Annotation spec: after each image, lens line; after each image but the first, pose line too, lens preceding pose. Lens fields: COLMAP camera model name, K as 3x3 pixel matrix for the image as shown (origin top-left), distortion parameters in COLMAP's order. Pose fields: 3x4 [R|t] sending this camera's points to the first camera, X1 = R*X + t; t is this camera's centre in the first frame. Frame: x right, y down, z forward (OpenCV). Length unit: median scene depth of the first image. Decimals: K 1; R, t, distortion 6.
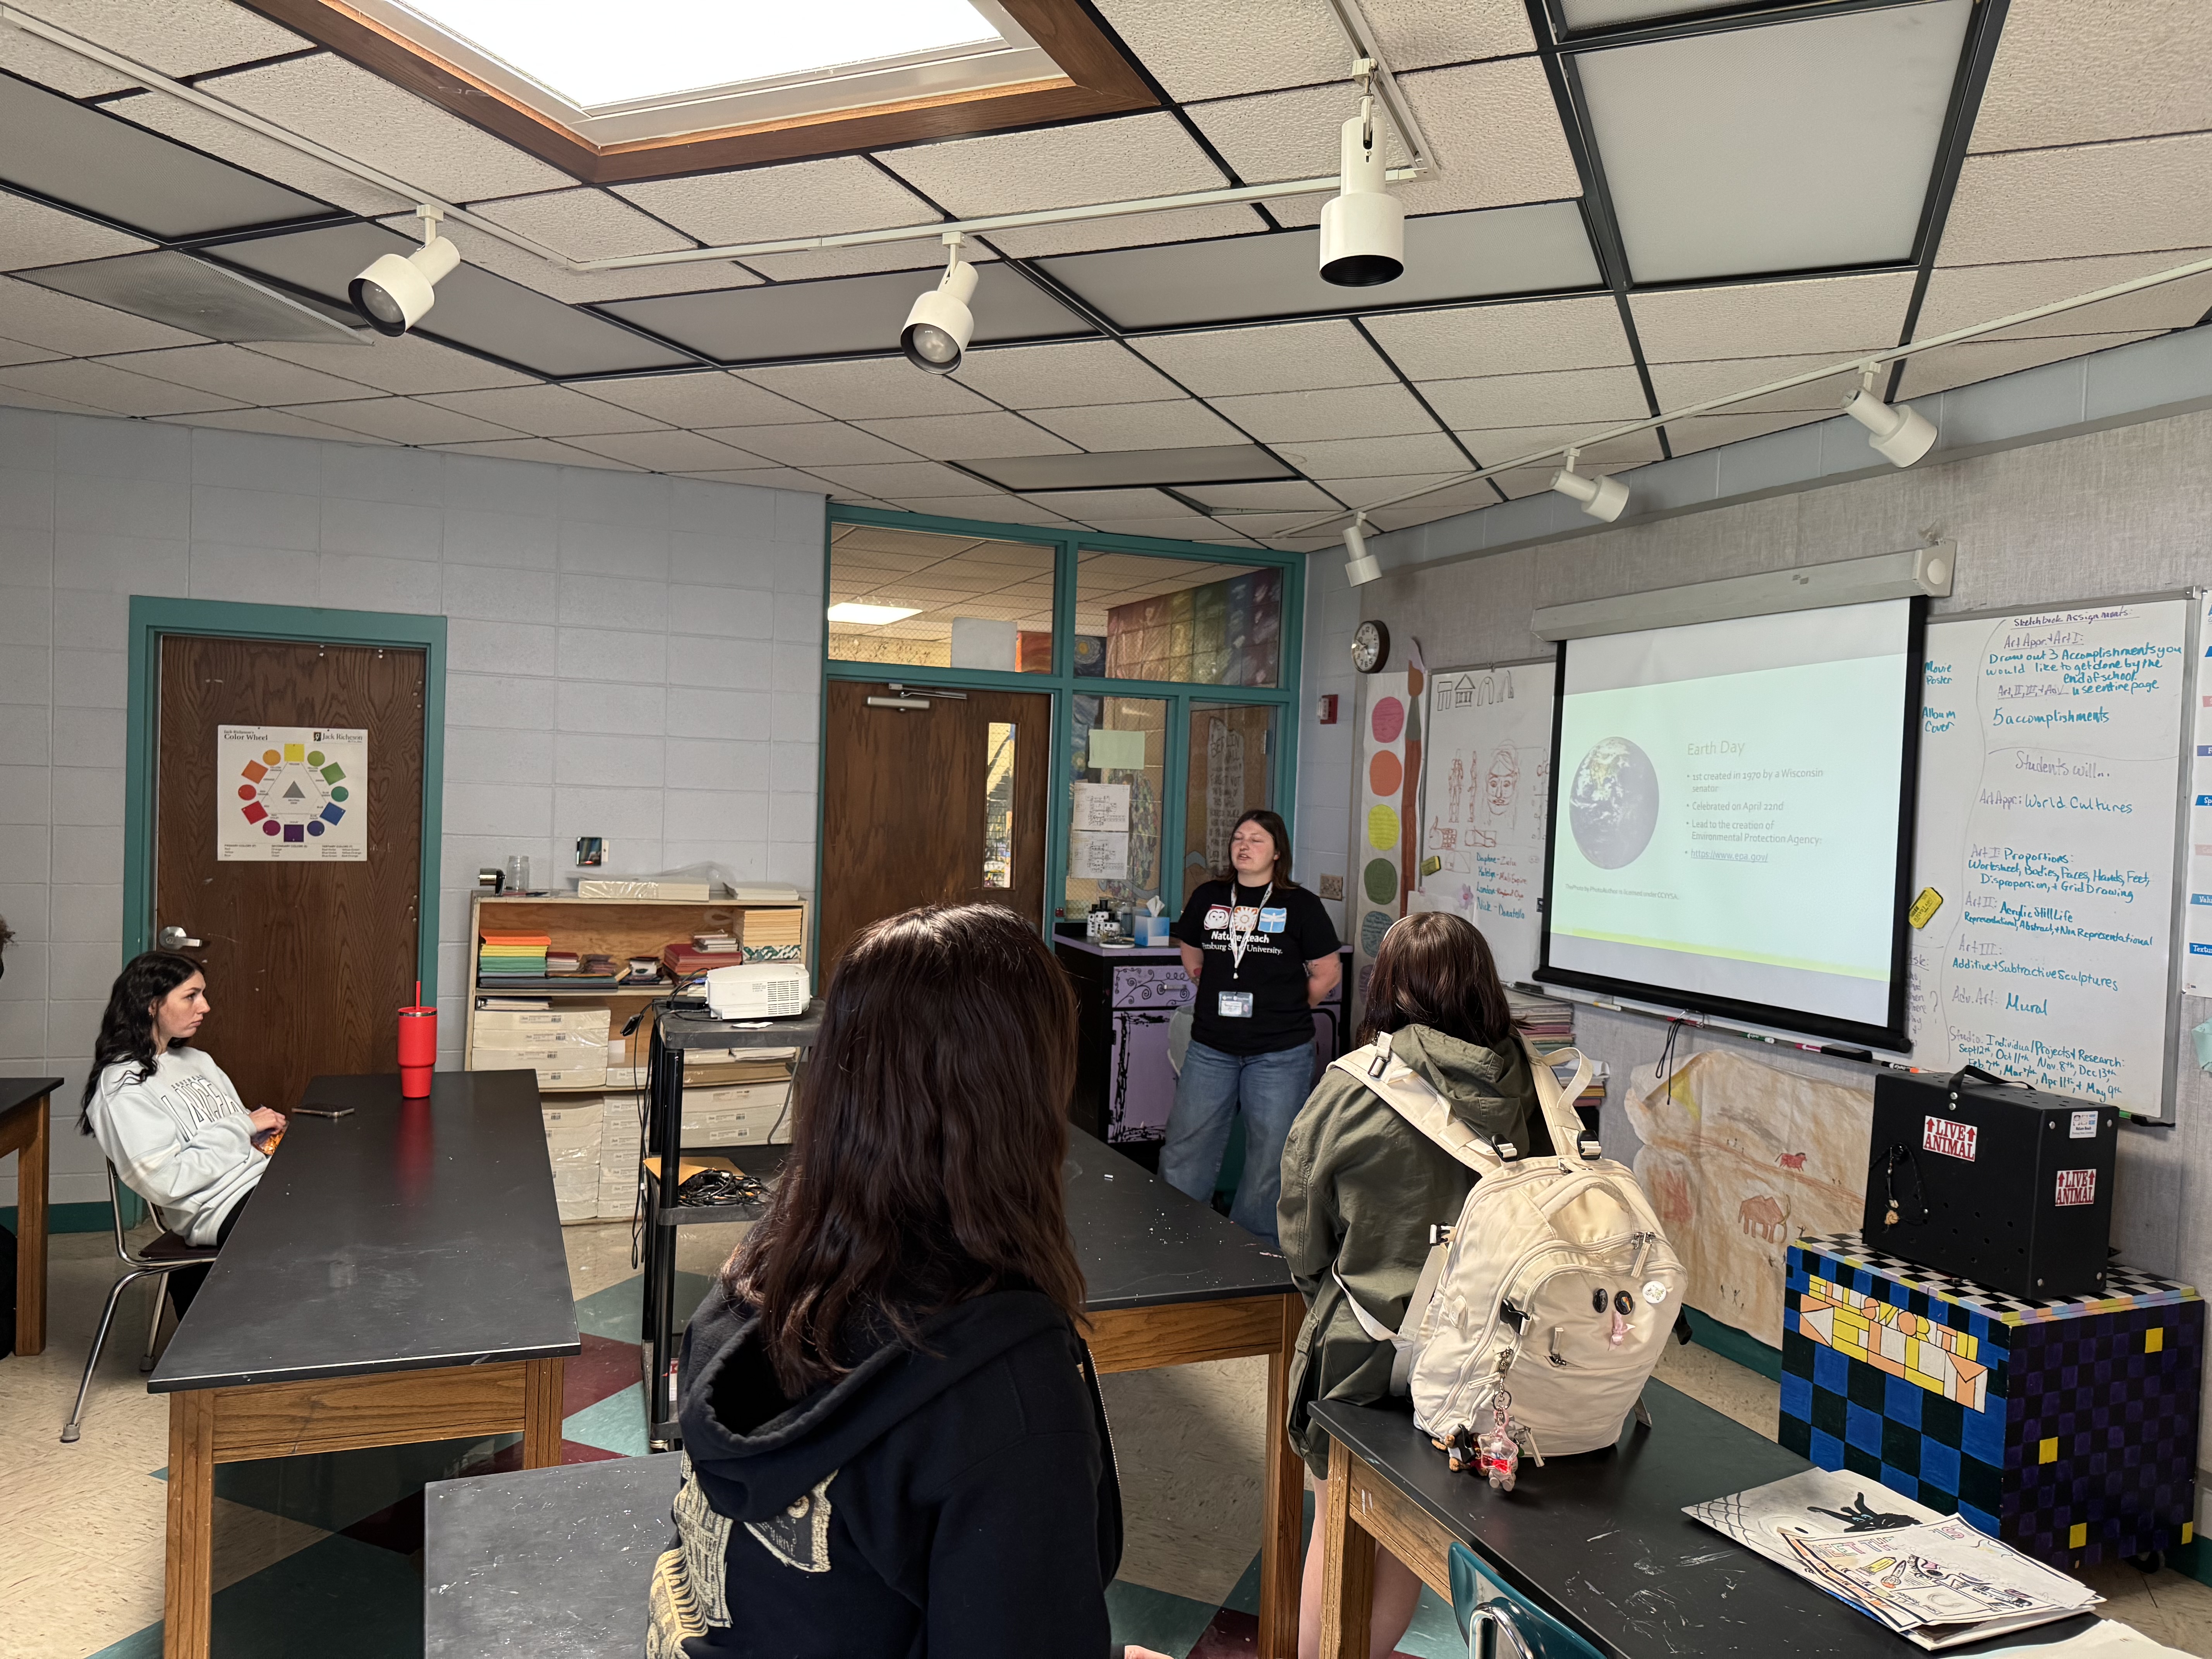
lens RADIAL K [[1567.3, 0, 1116.8], [0, 1567.3, 825.7], [0, 0, 1]] dist [0.001024, -0.012360]
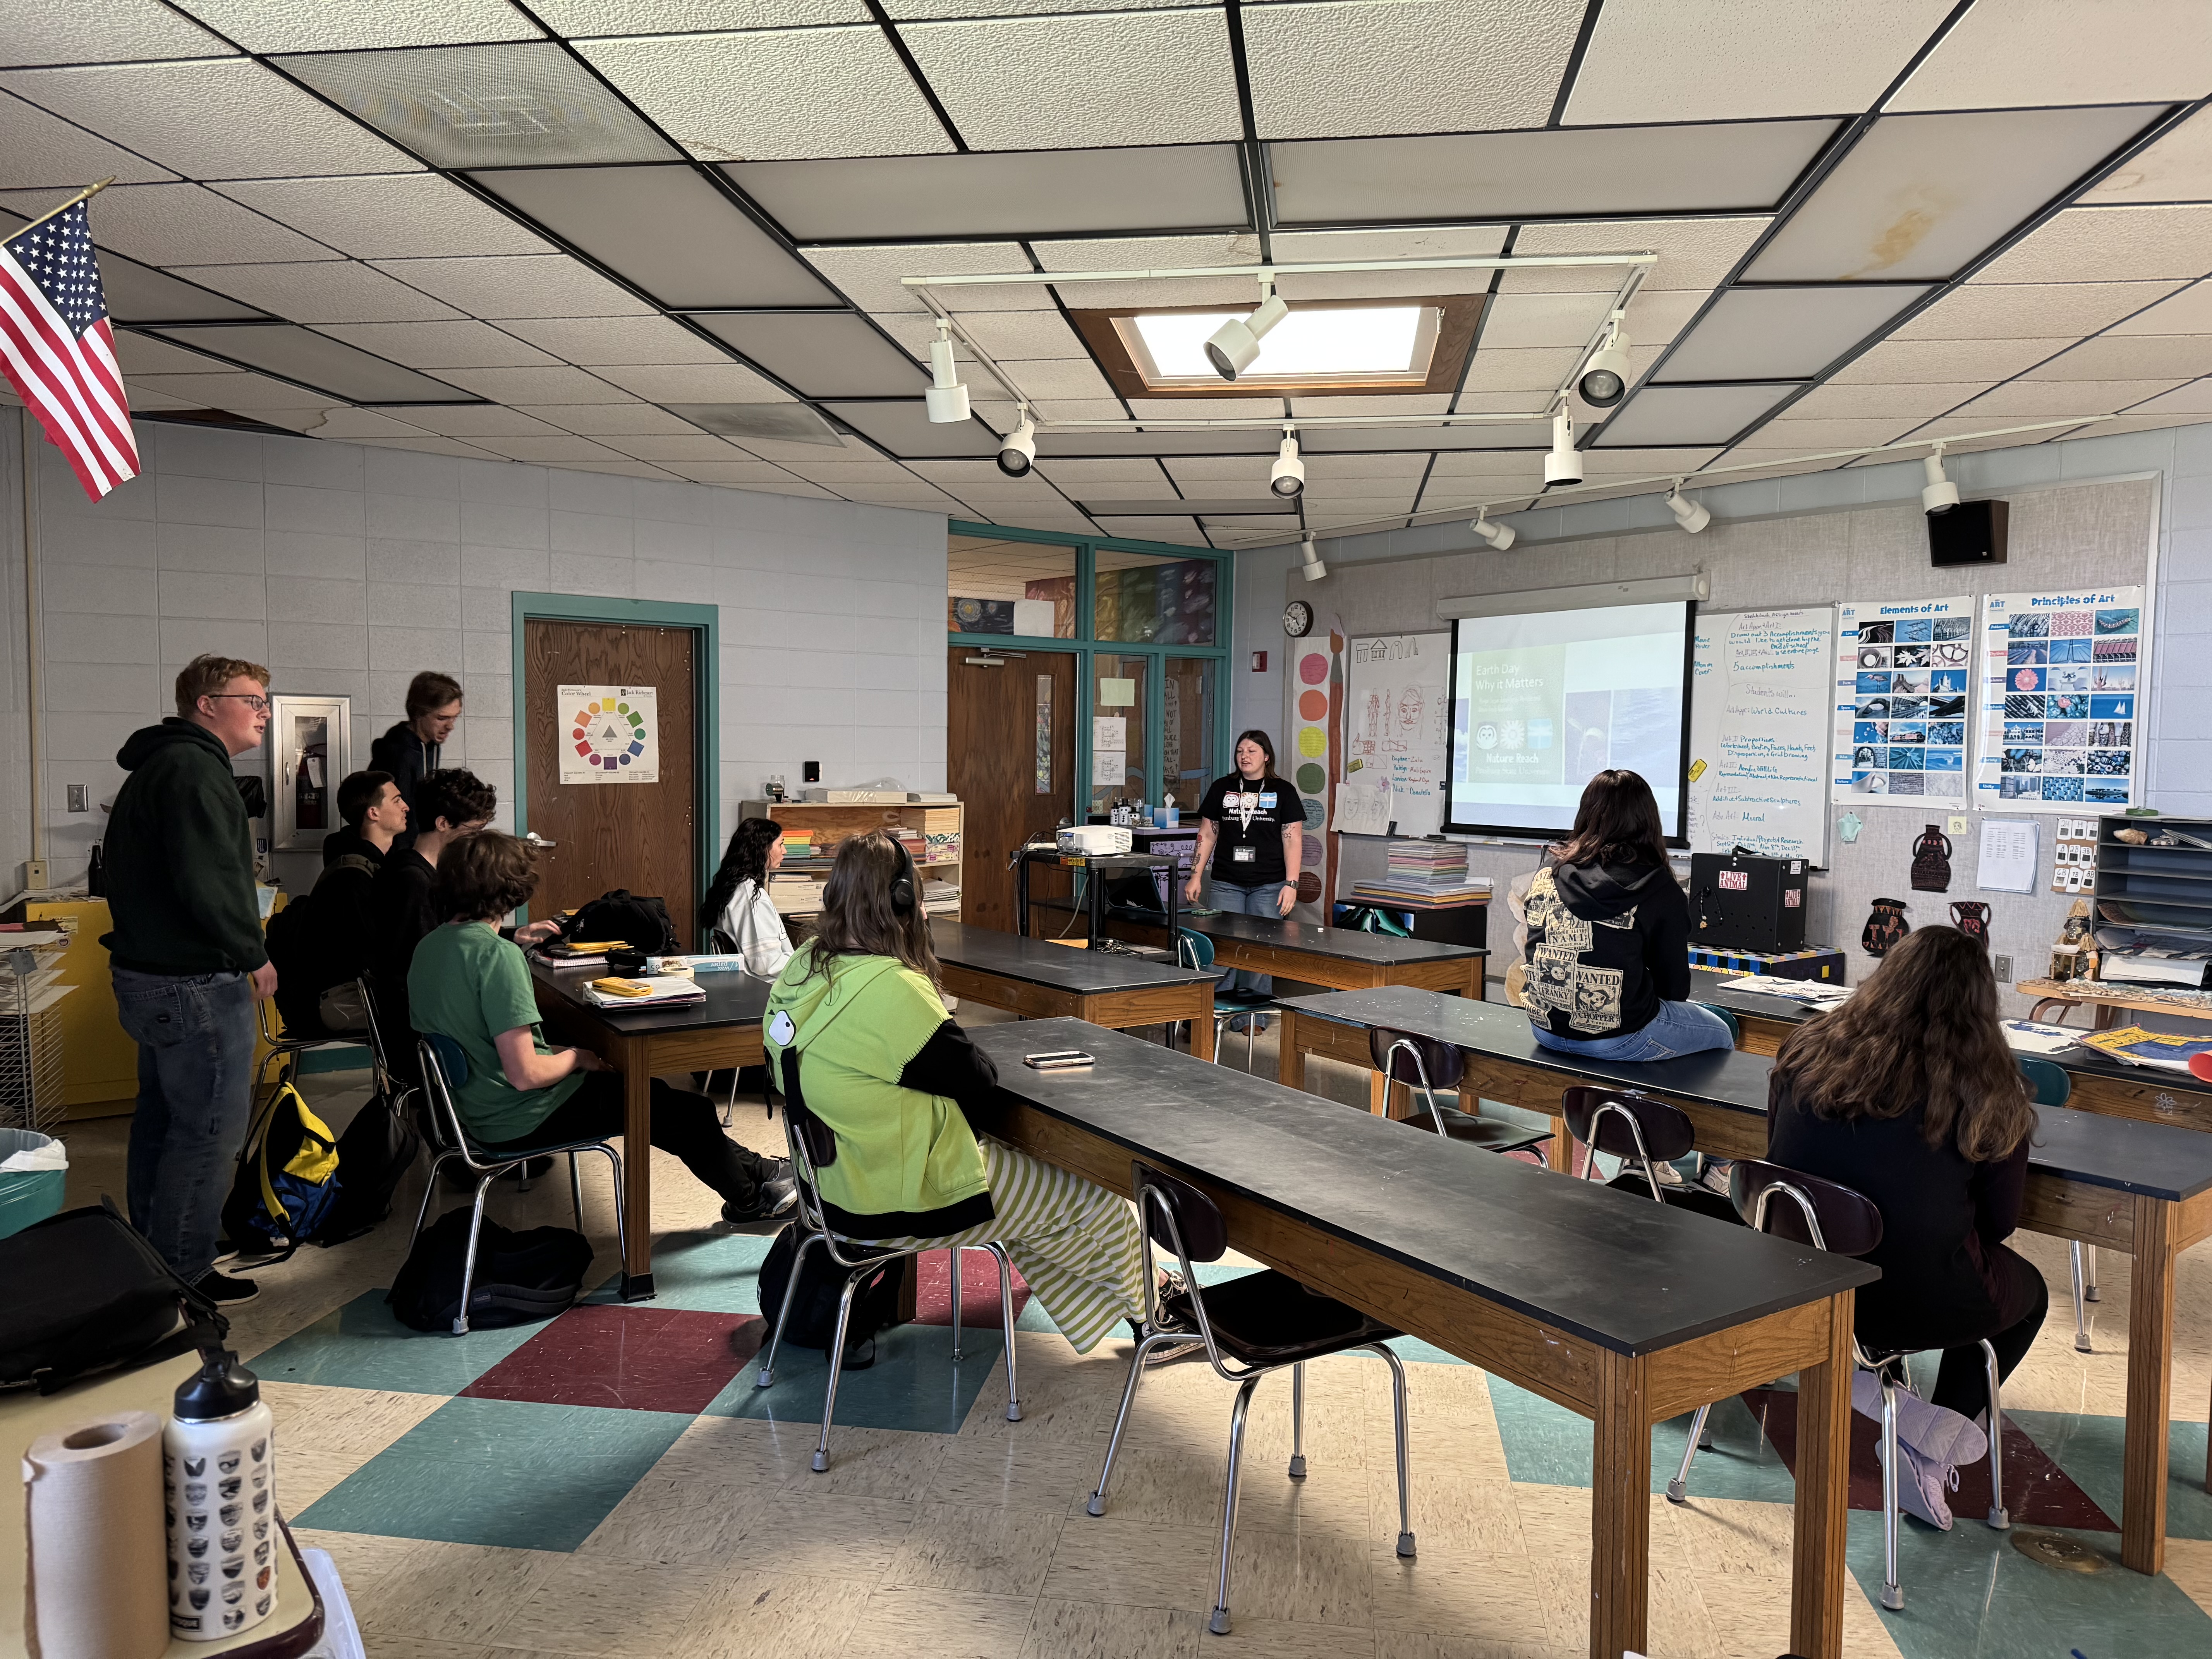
lens RADIAL K [[1567.3, 0, 1094.1], [0, 1567.3, 831.4], [0, 0, 1]] dist [0.001024, -0.012360]
pose [[0.968842, -0.038657, 0.244643, -0.451684], [0.028532, 0.998589, 0.044796, 0.015290], [-0.246029, -0.036421, 0.968578, -0.443809]]
